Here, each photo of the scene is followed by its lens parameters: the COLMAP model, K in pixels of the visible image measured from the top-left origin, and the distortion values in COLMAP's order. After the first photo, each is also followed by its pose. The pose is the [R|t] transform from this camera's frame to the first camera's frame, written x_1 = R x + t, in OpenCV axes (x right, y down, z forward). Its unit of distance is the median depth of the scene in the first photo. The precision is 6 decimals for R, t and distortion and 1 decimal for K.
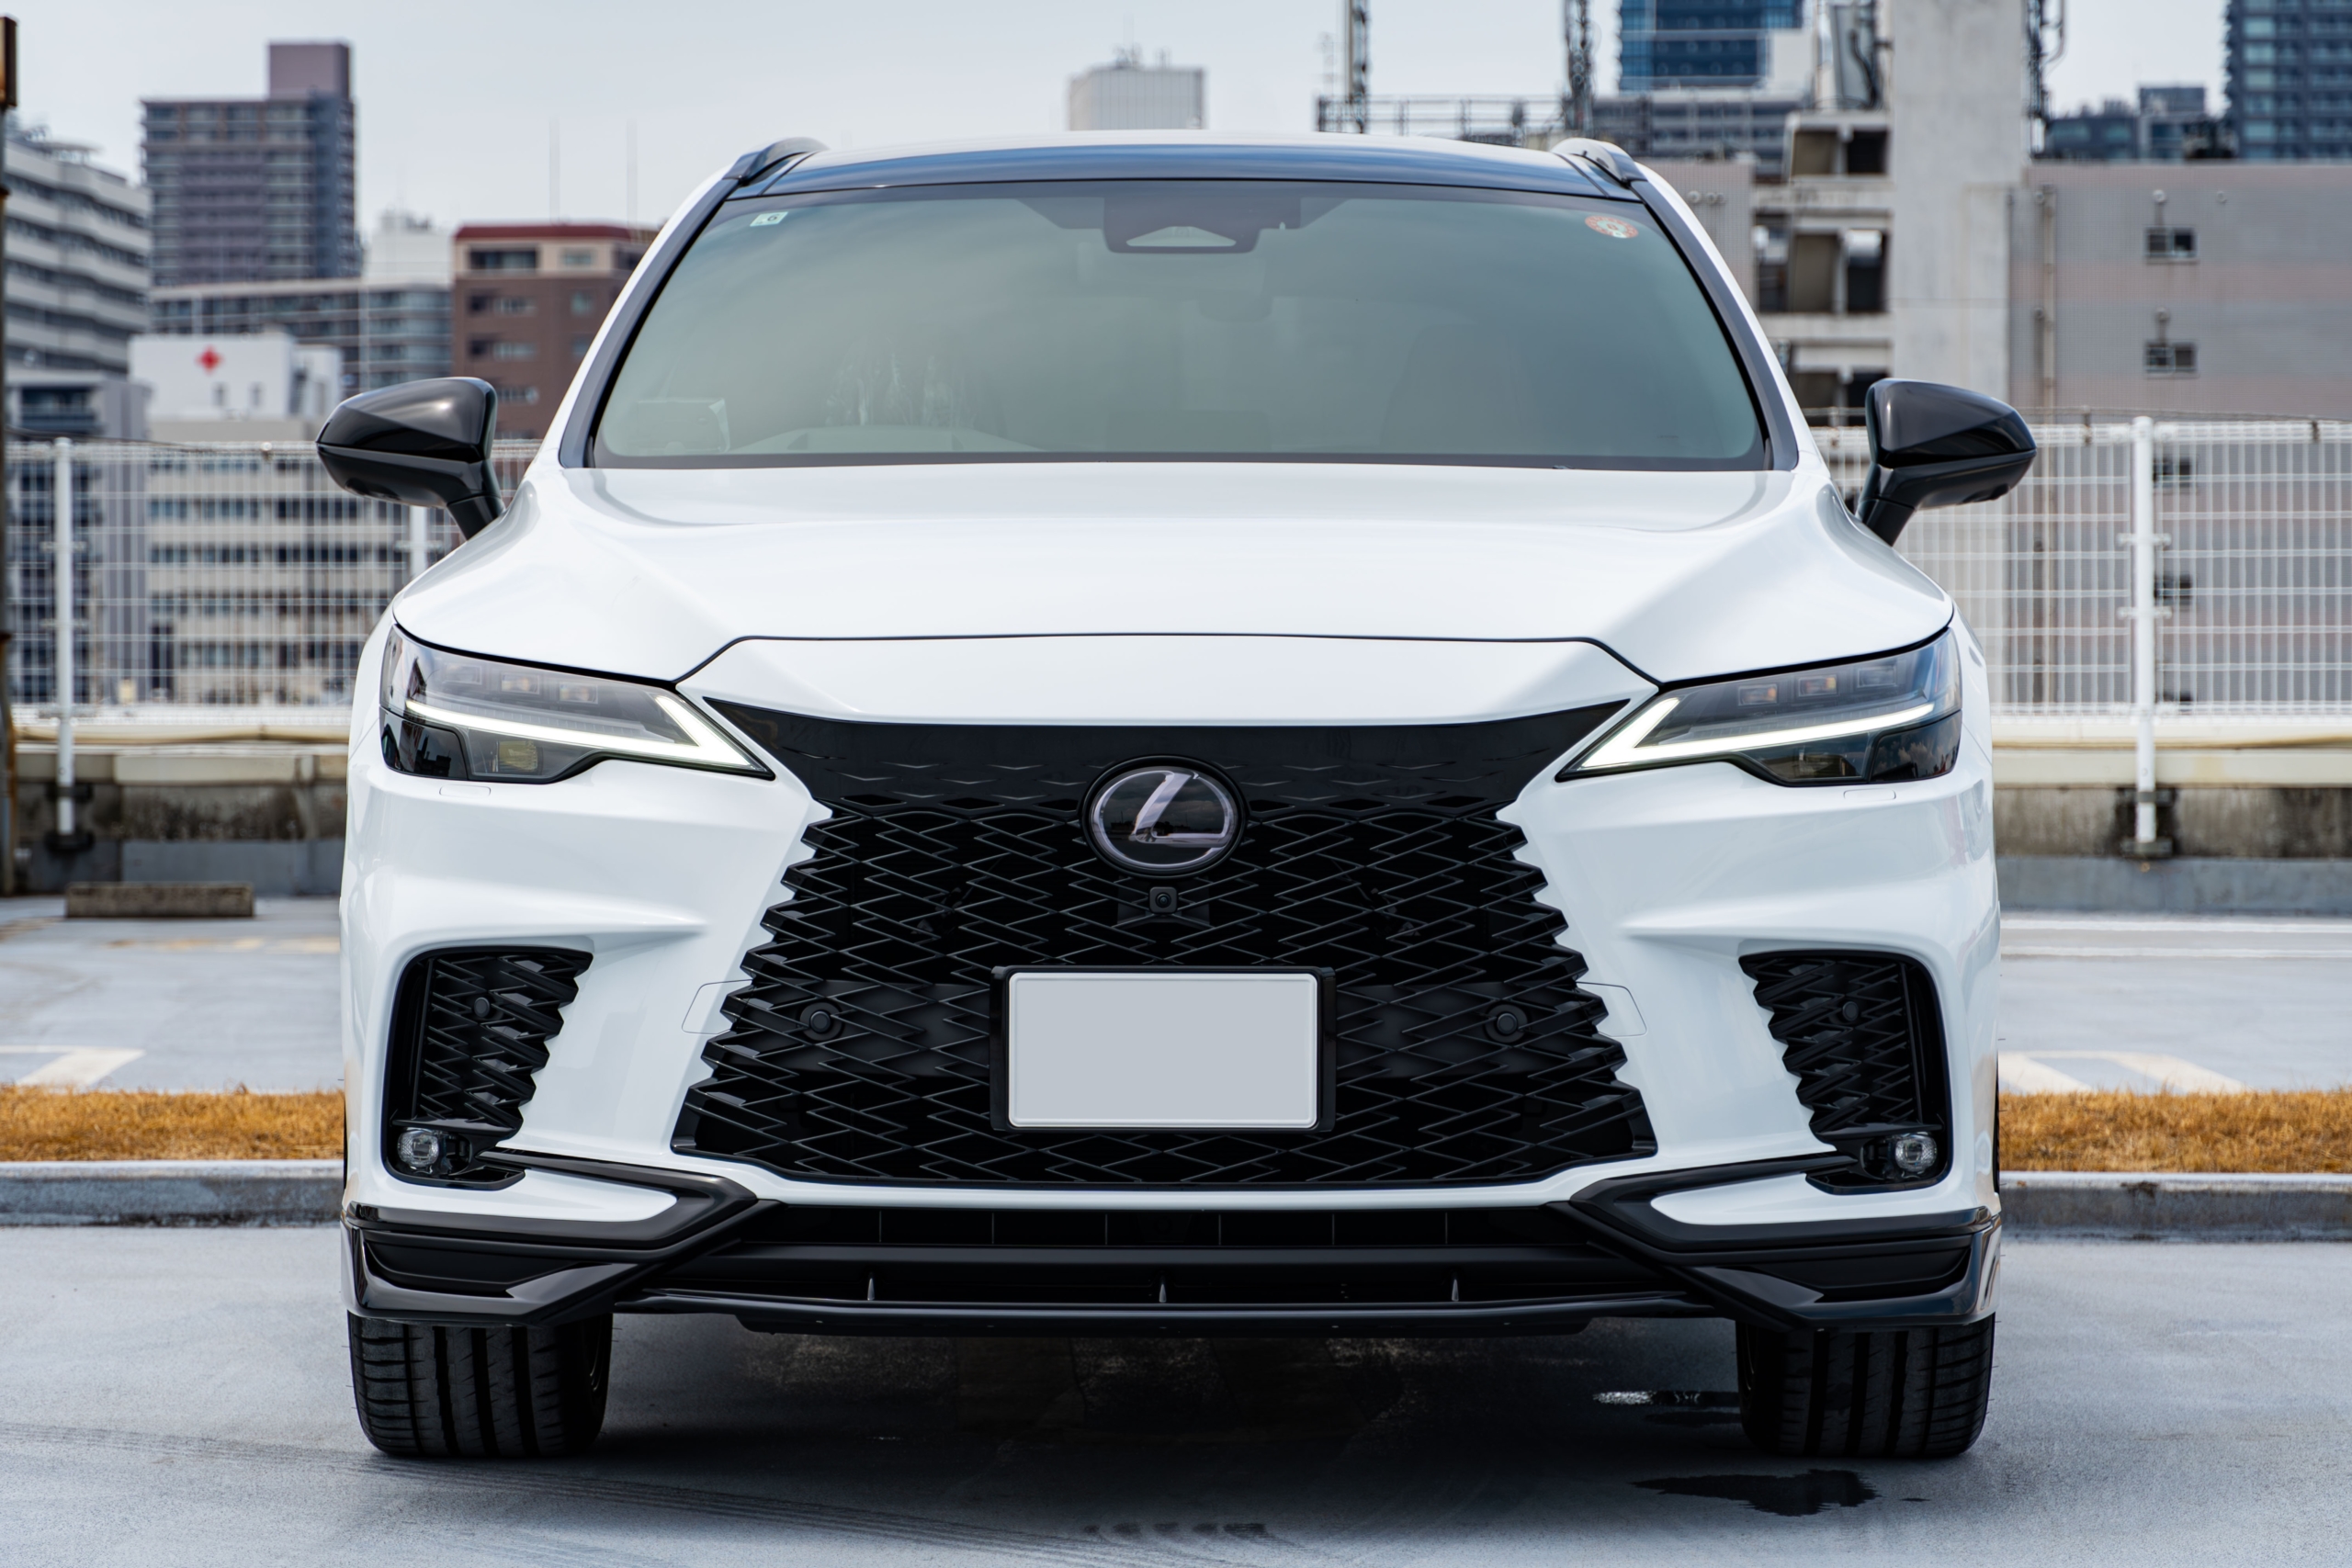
lens RADIAL K [[8839.1, 0, 1176.0], [0, 8839.1, 784.0], [0, 0, 1]] dist [-0.086080, -0.334227]
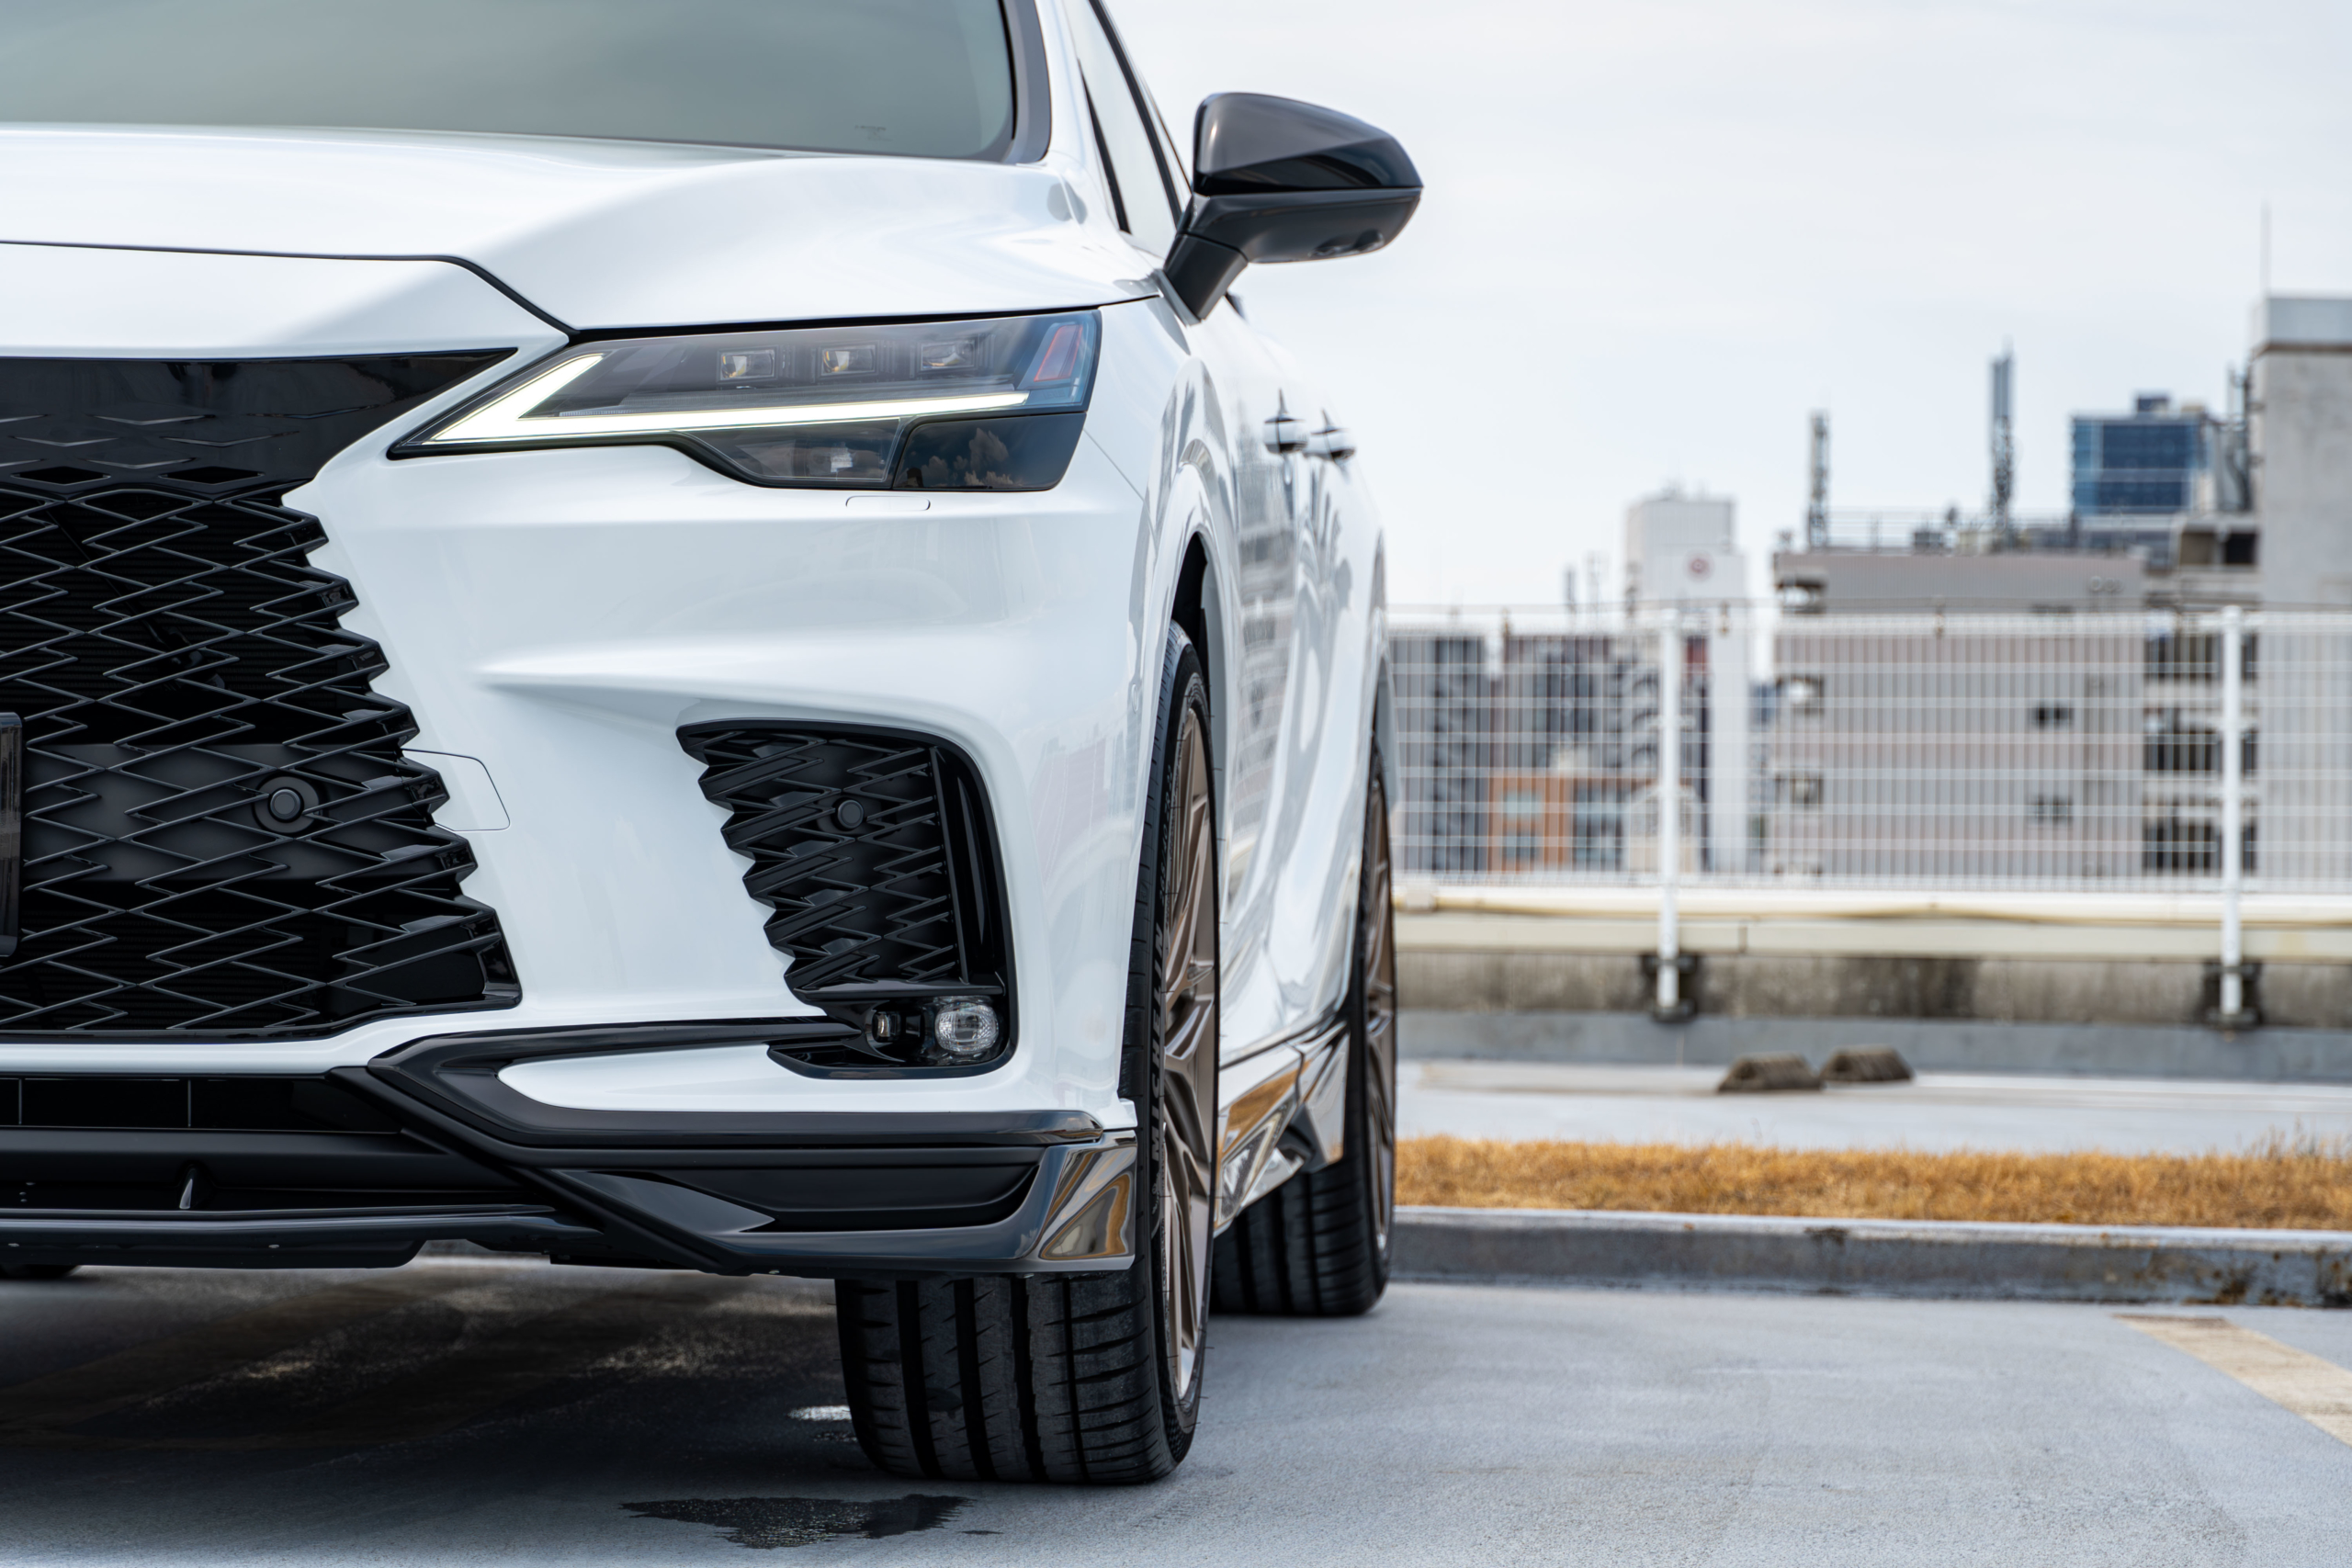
lens RADIAL K [[7260.3, 0, 1176.0], [0, 7260.3, 784.0], [0, 0, 1]] dist [0.042457, -0.546254]
pose [[0.997680, 0.015211, -0.066359, 0.138704], [-0.017658, 0.999179, -0.036451, 0.043441], [0.065750, 0.037538, 0.997130, 0.434654]]
